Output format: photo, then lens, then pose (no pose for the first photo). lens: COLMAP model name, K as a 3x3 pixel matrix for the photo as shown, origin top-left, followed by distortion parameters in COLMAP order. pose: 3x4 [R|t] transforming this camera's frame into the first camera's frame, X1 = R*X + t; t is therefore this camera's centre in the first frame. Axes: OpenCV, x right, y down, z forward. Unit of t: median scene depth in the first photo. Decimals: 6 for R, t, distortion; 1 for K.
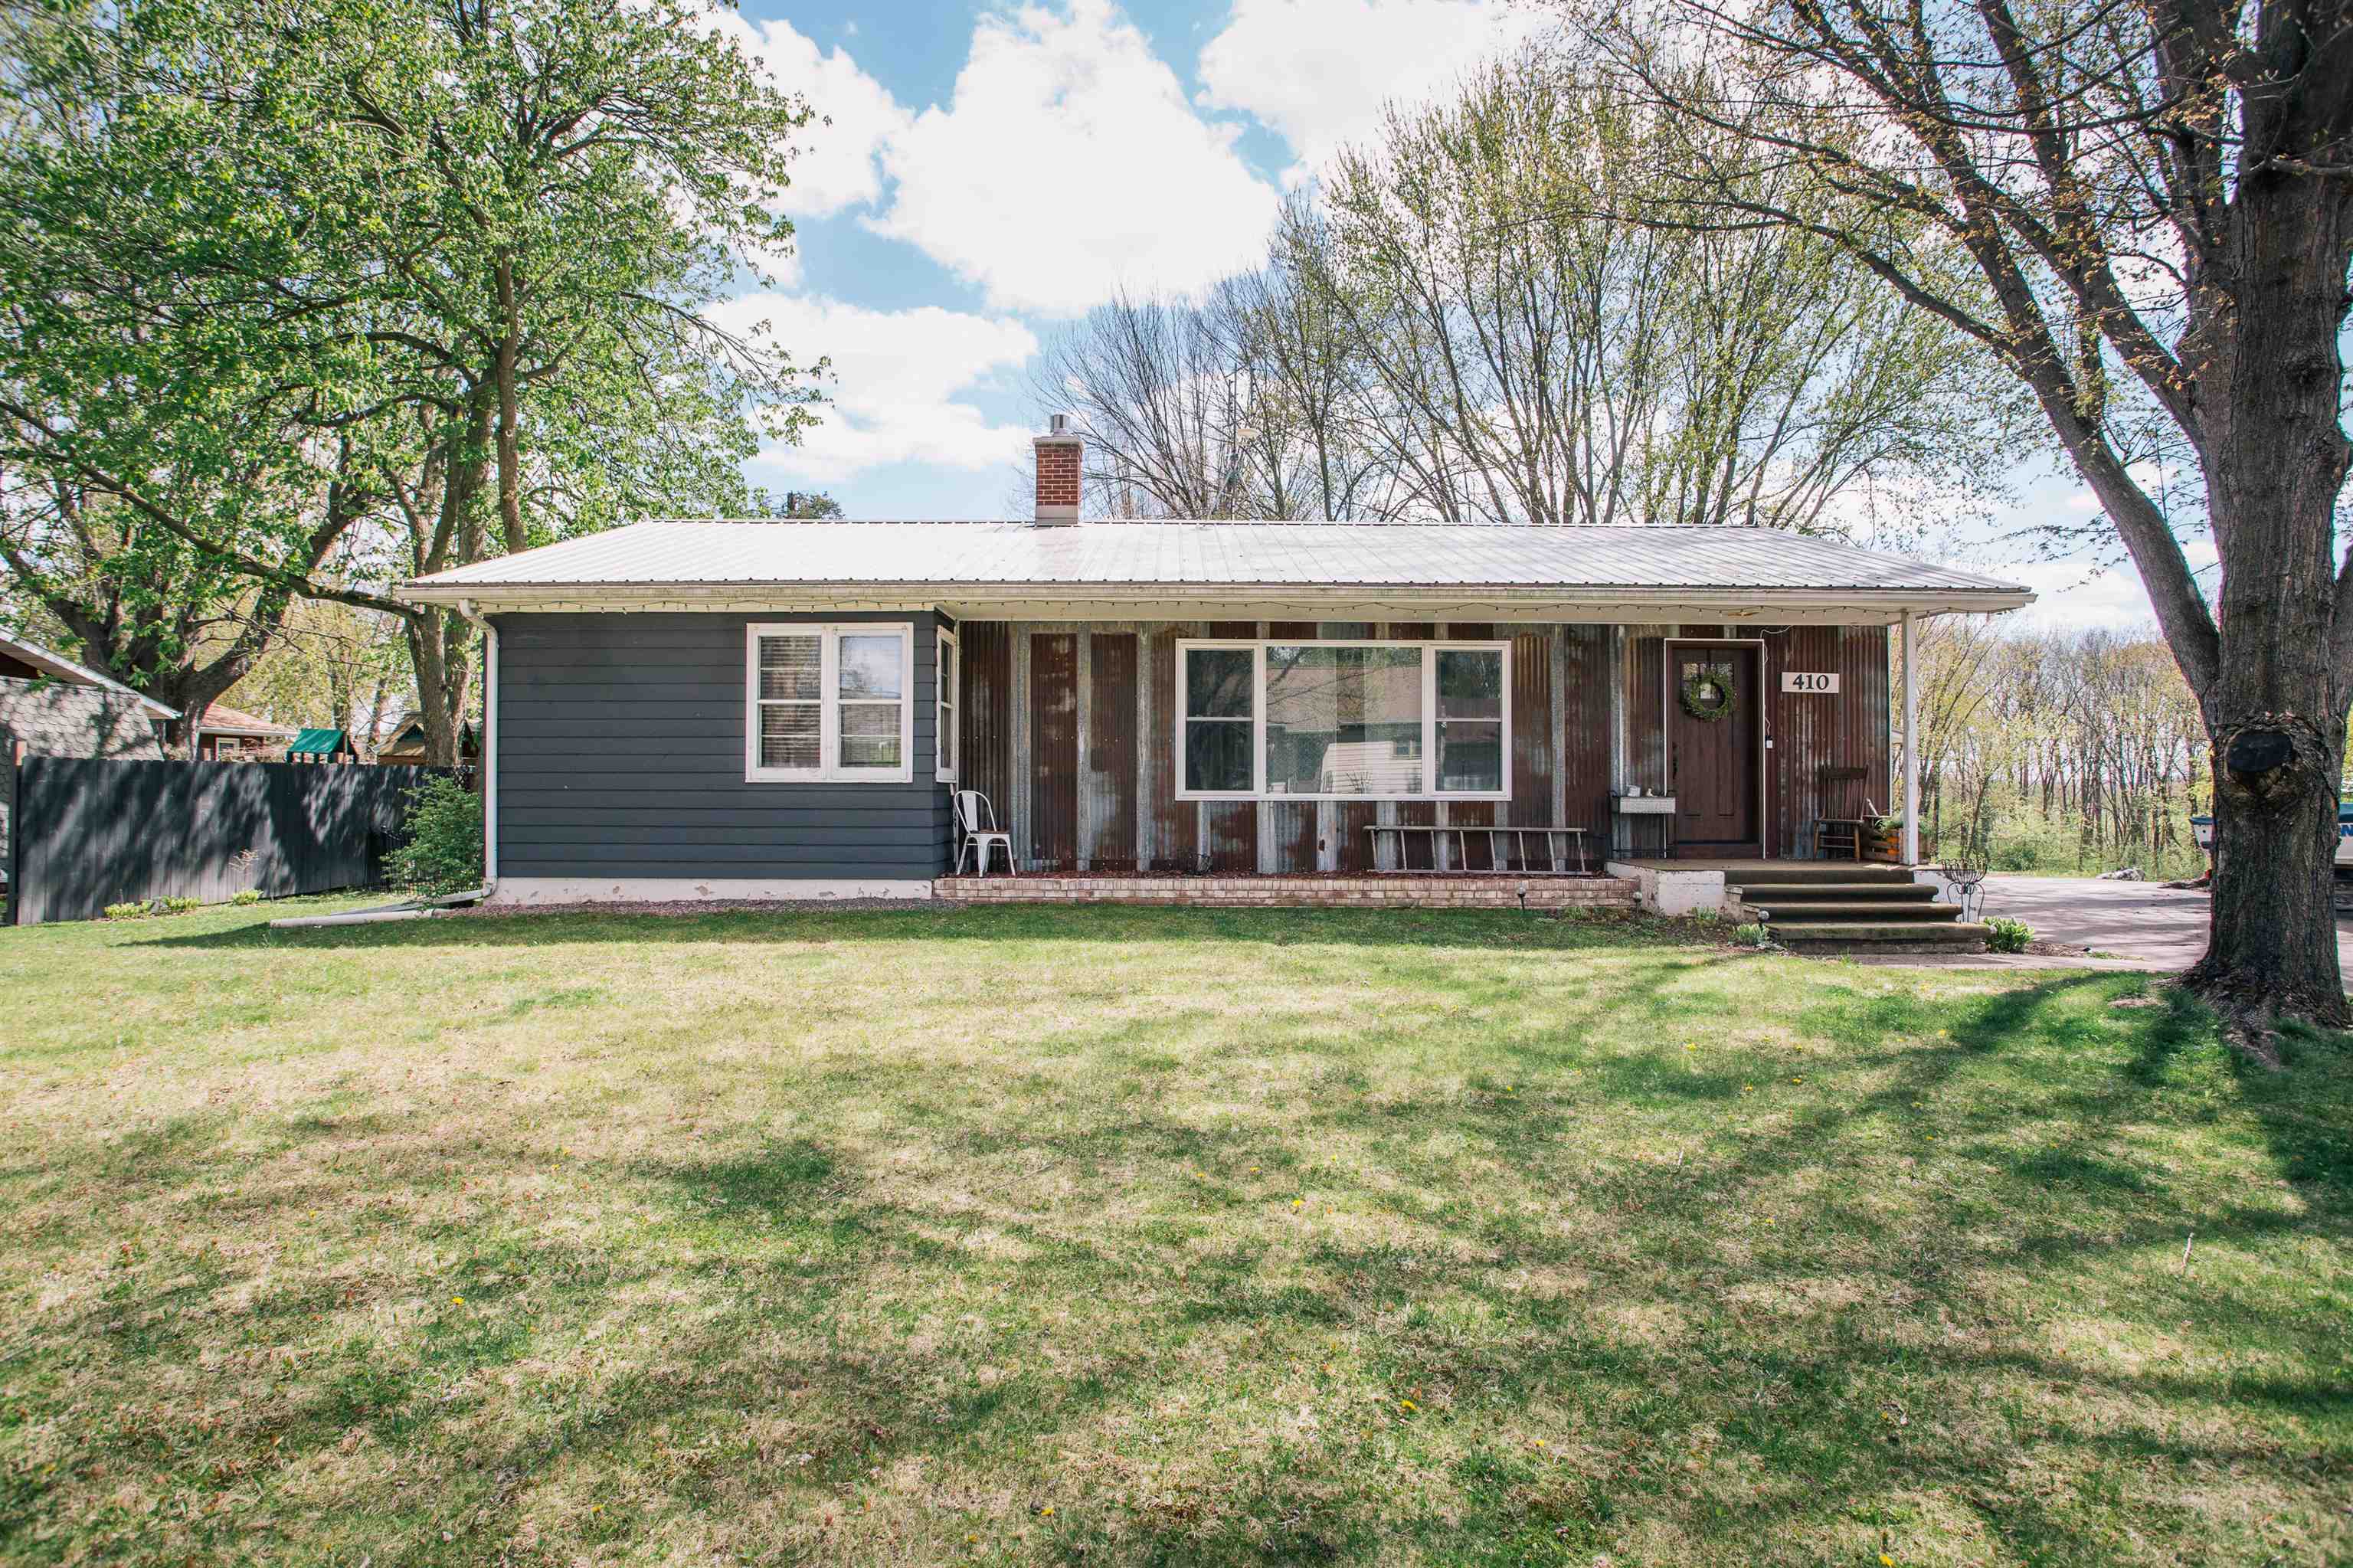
lens RADIAL K [[1175.3, 0, 1200.8], [0, 1175.3, 777.2], [0, 0, 1]] dist [-0.087807, 0.041866]
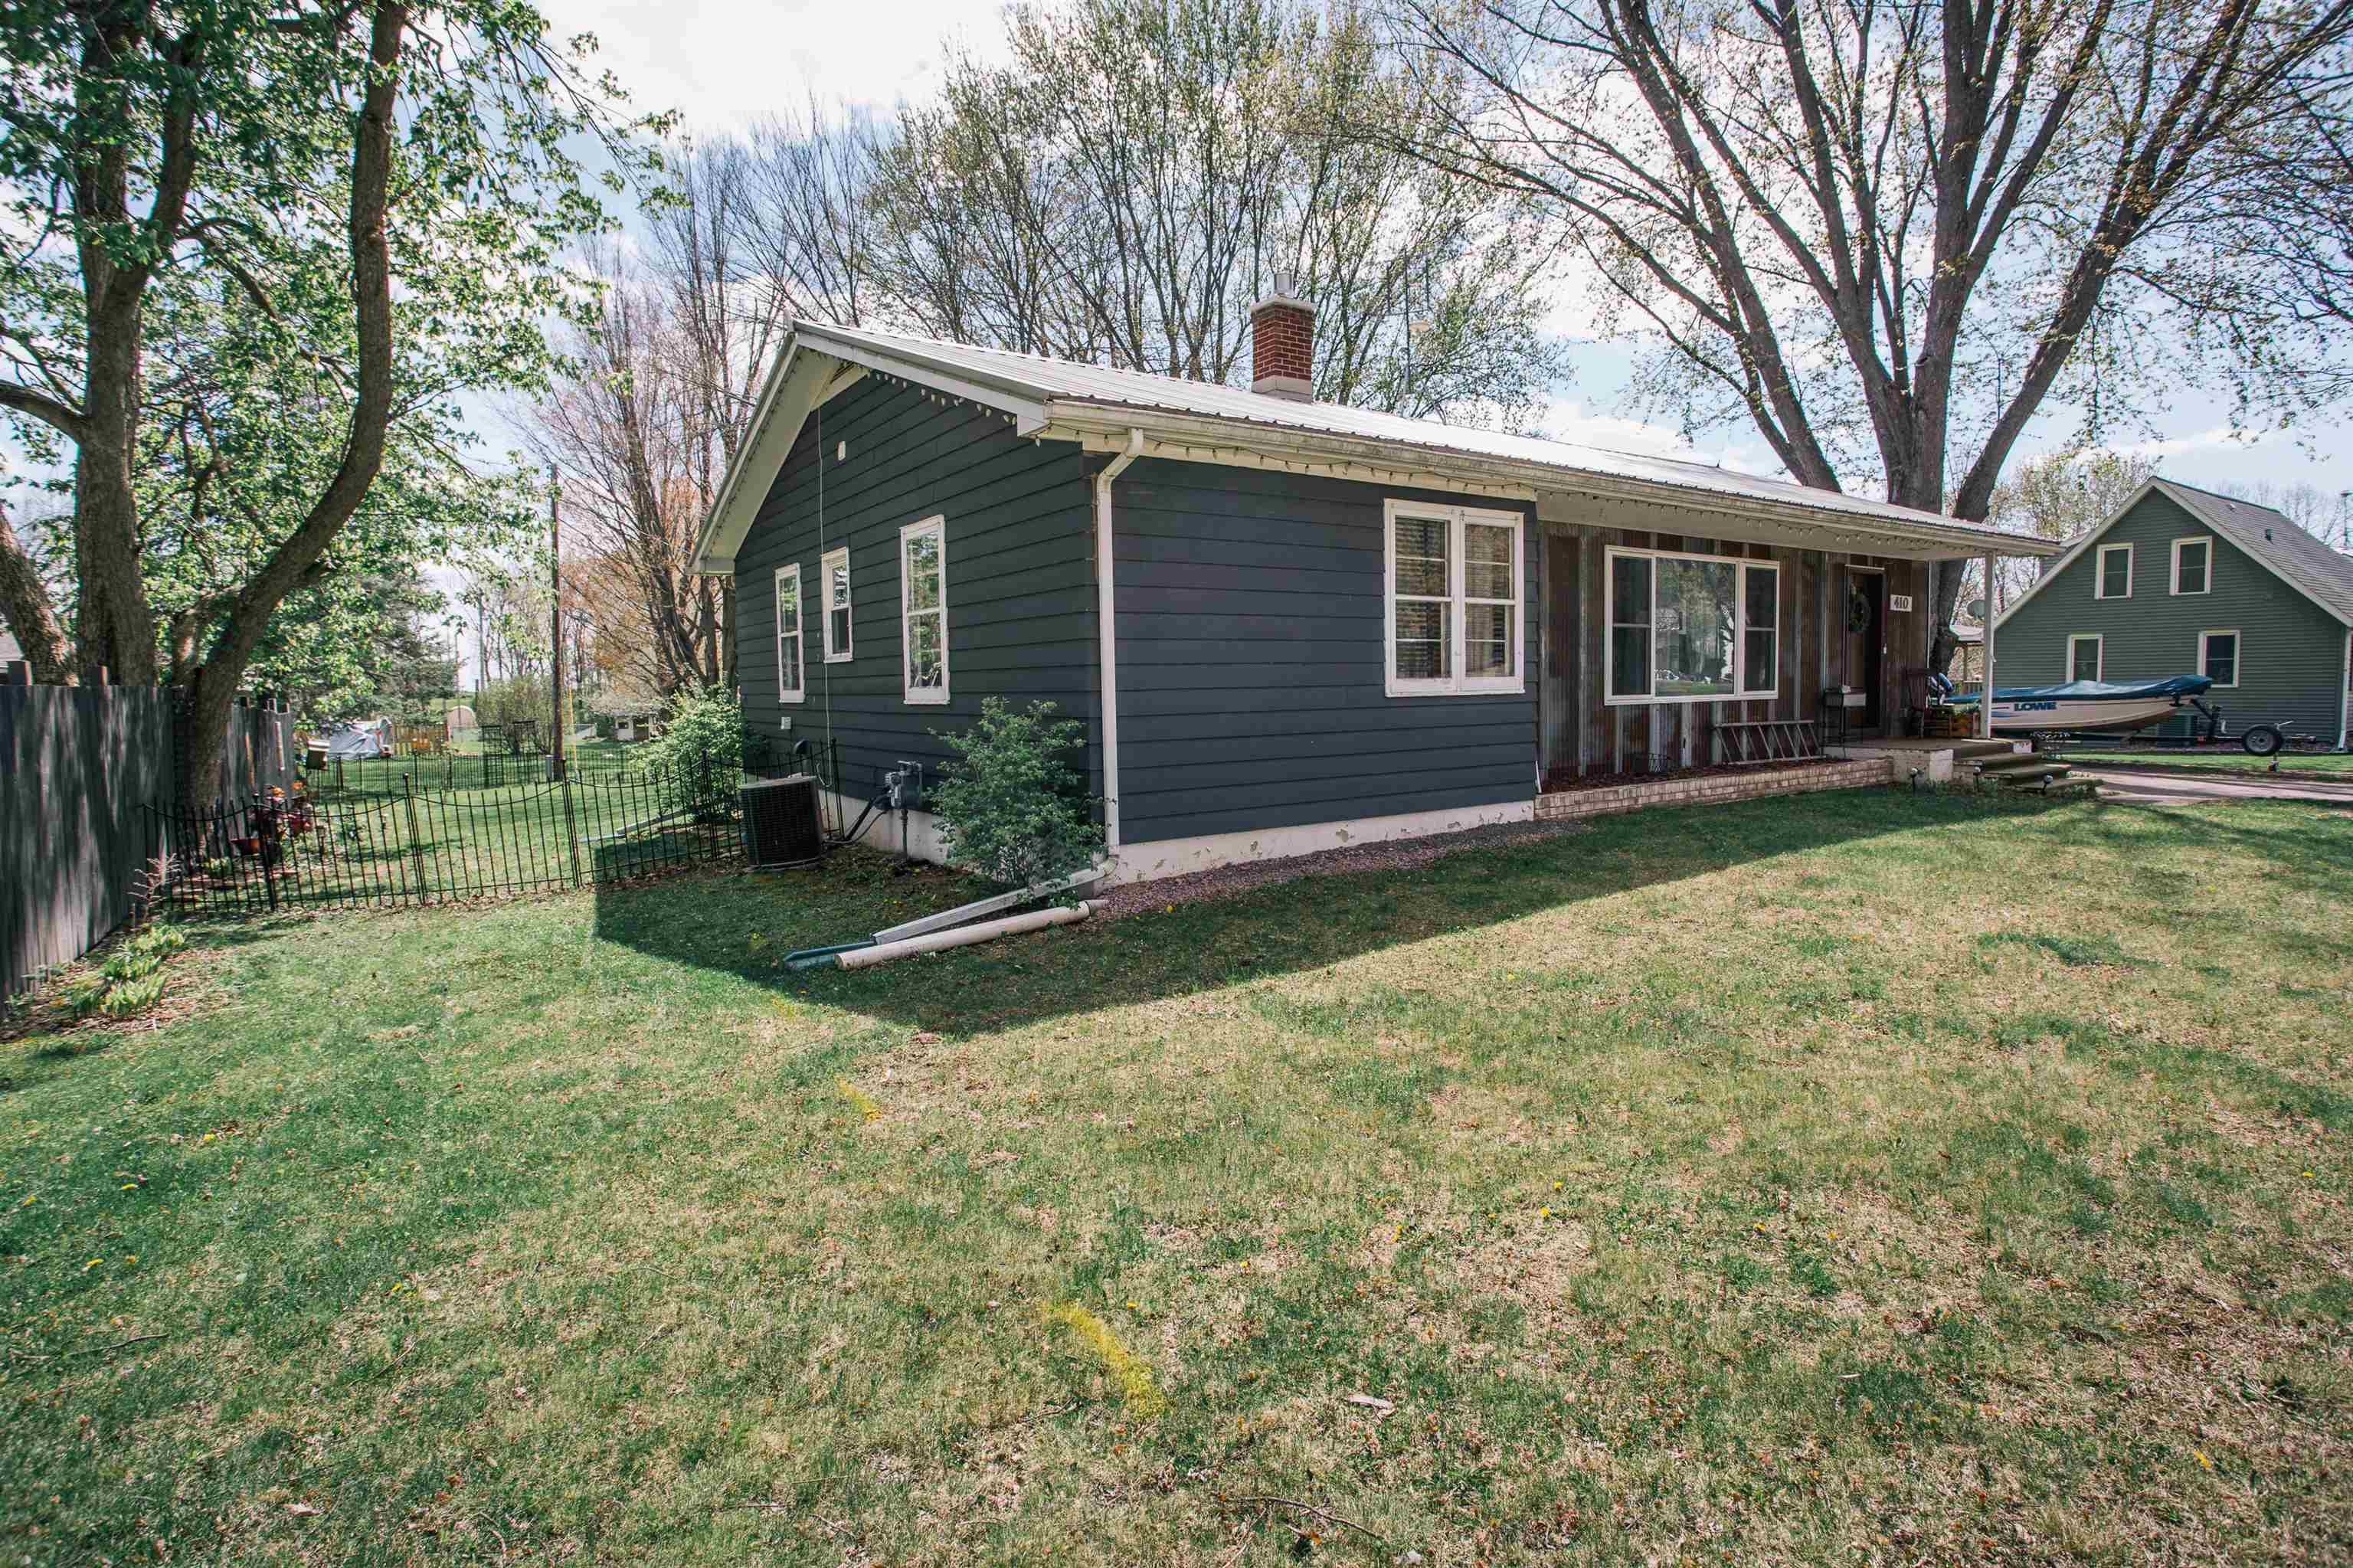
lens RADIAL K [[1175.3, 0, 1200.8], [0, 1175.3, 777.2], [0, 0, 1]] dist [-0.087807, 0.041866]
pose [[0.839182, -0.061327, 0.540382, -0.941640], [0.018041, 0.996214, 0.085042, -0.011800], [-0.543552, -0.061616, 0.837111, 0.381717]]
